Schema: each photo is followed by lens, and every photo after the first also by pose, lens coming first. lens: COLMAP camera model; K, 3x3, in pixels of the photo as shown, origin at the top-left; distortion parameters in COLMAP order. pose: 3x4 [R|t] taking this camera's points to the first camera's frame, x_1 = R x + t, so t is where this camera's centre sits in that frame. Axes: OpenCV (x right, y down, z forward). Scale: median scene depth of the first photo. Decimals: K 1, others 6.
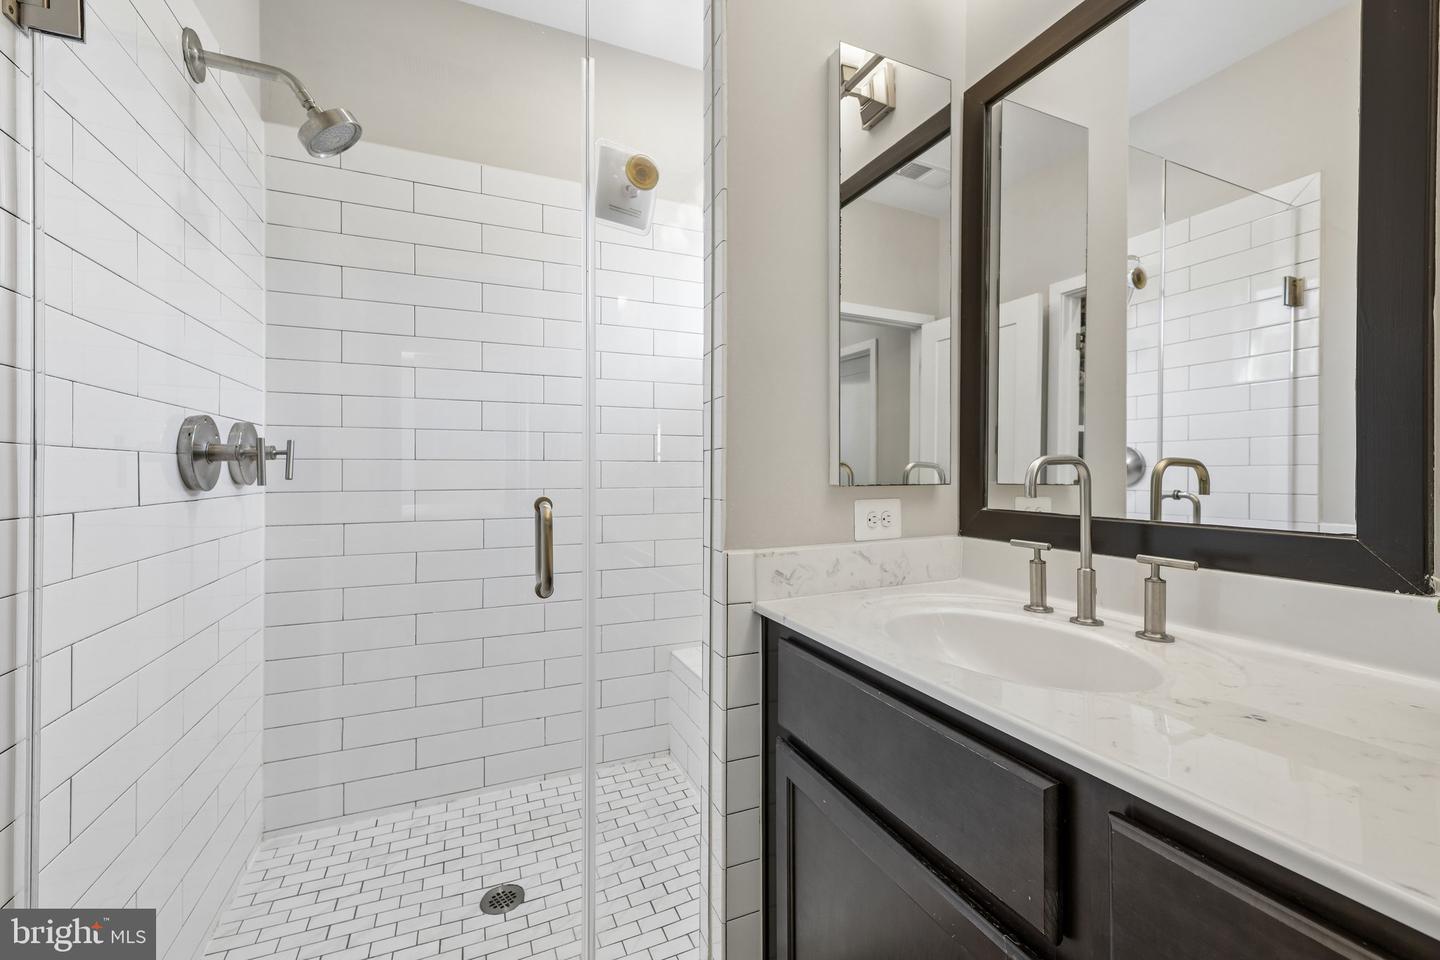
lens RADIAL K [[589.8, 0, 722.5], [0, 589.8, 475.3], [0, 0, 1]] dist [0.003207, 0.000180]
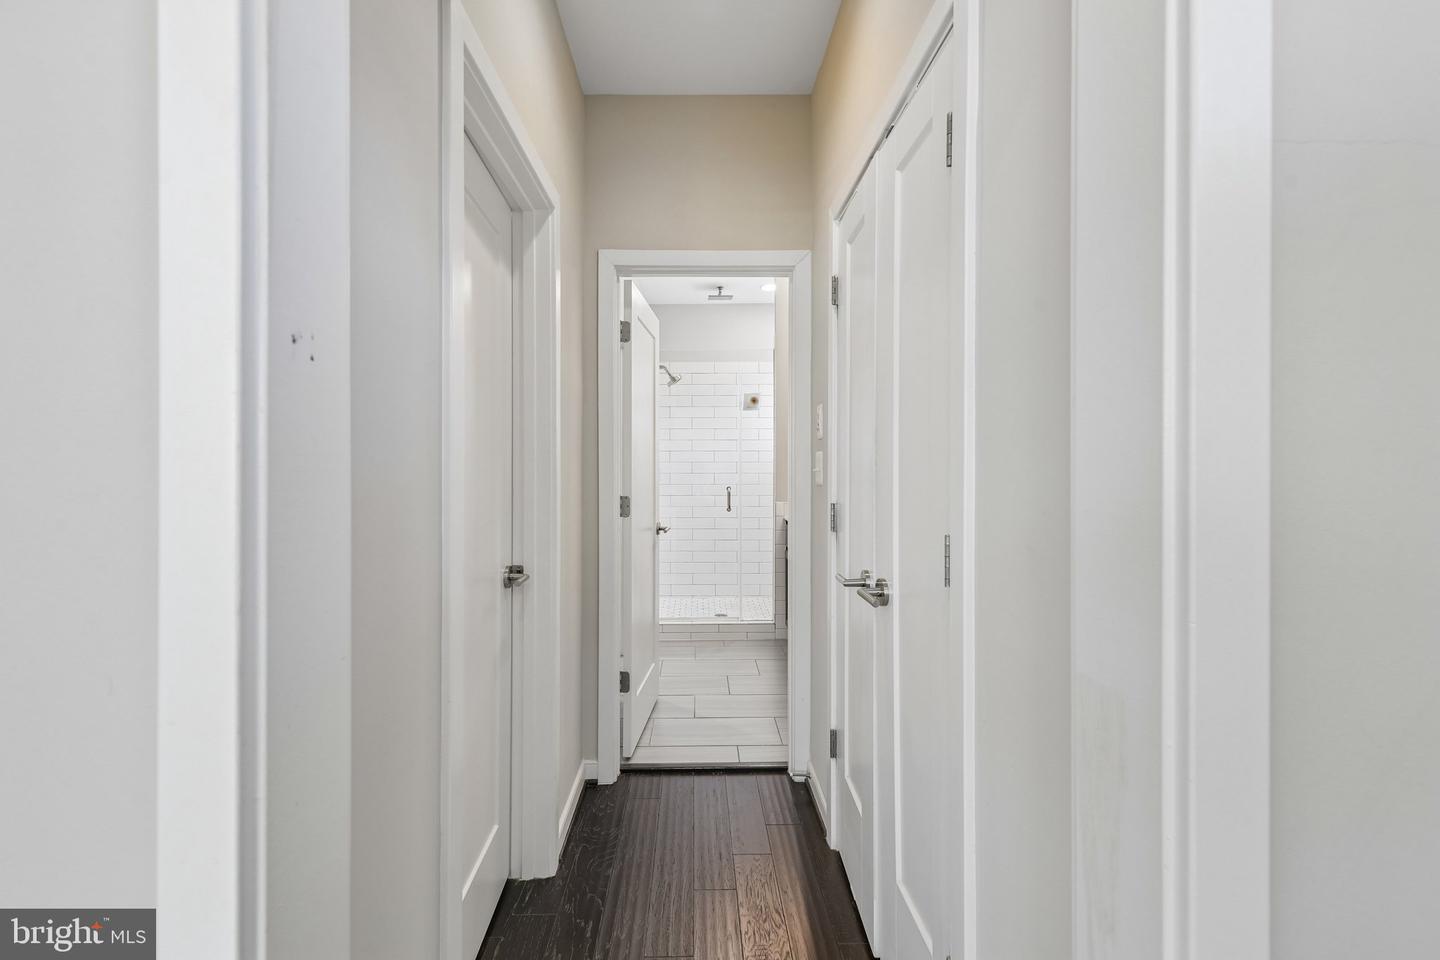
lens RADIAL K [[589.8, 0, 717.8], [0, 589.8, 470.5], [0, 0, 1]] dist [0.003207, 0.000180]
pose [[0.927359, 0.002399, -0.374165, 0.960554], [-0.000935, 0.999991, 0.004092, -0.078891], [0.374171, -0.003445, 0.927353, -2.343706]]
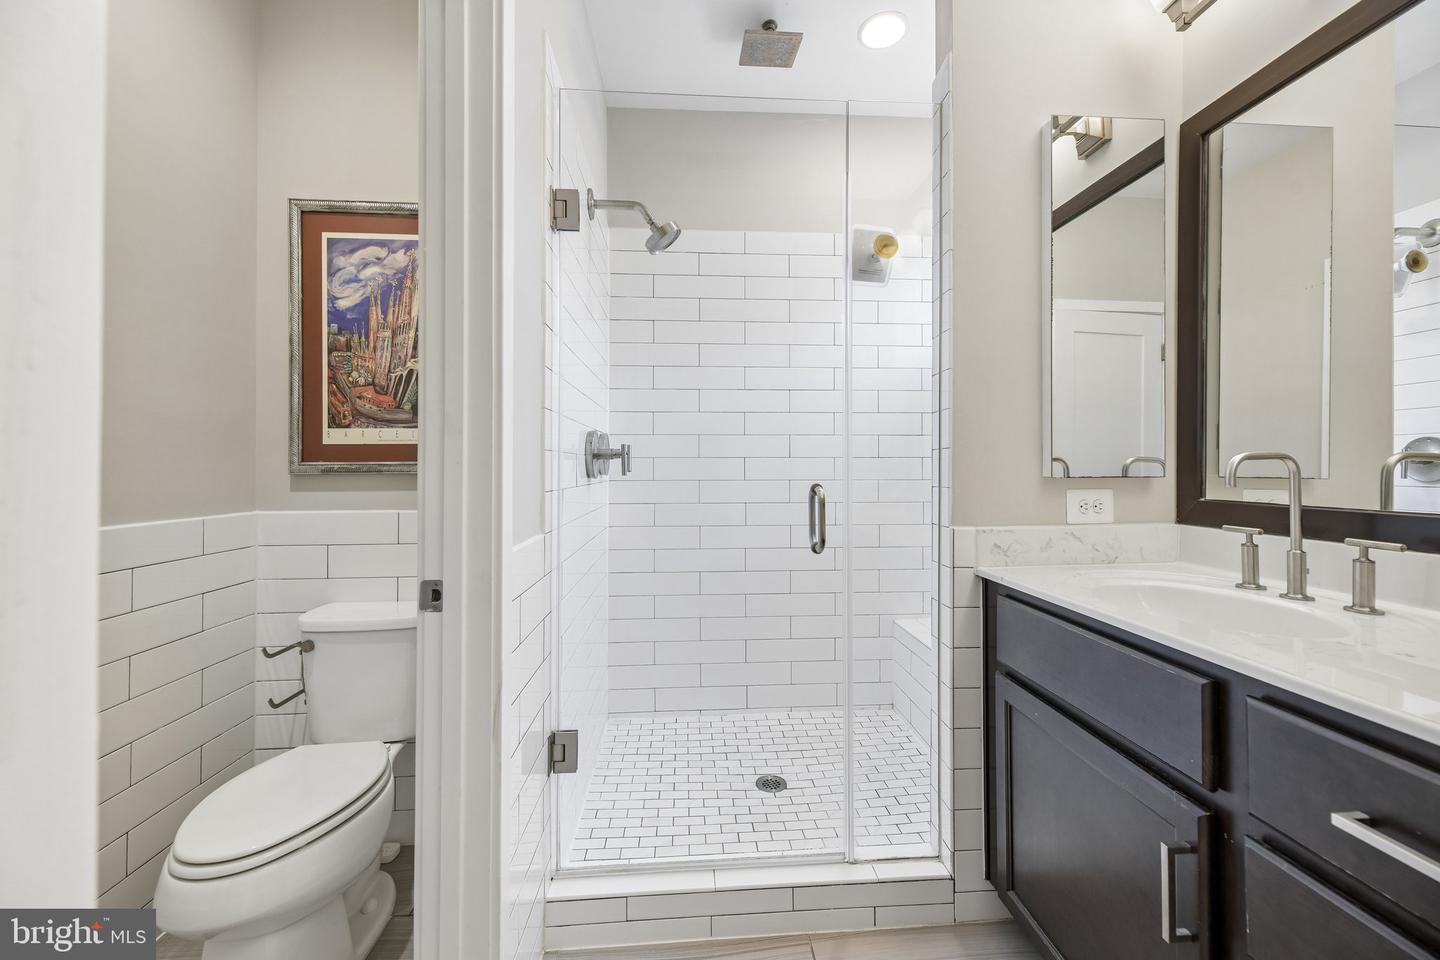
lens RADIAL K [[565.8, 0, 729.6], [0, 565.8, 465.3], [0, 0, 1]] dist [0.007376, -0.000062]
pose [[0.942654, -0.001638, -0.333768, -0.036088], [-0.001009, 0.999969, -0.007756, 0.002508], [0.333771, 0.007648, 0.942623, -0.313645]]
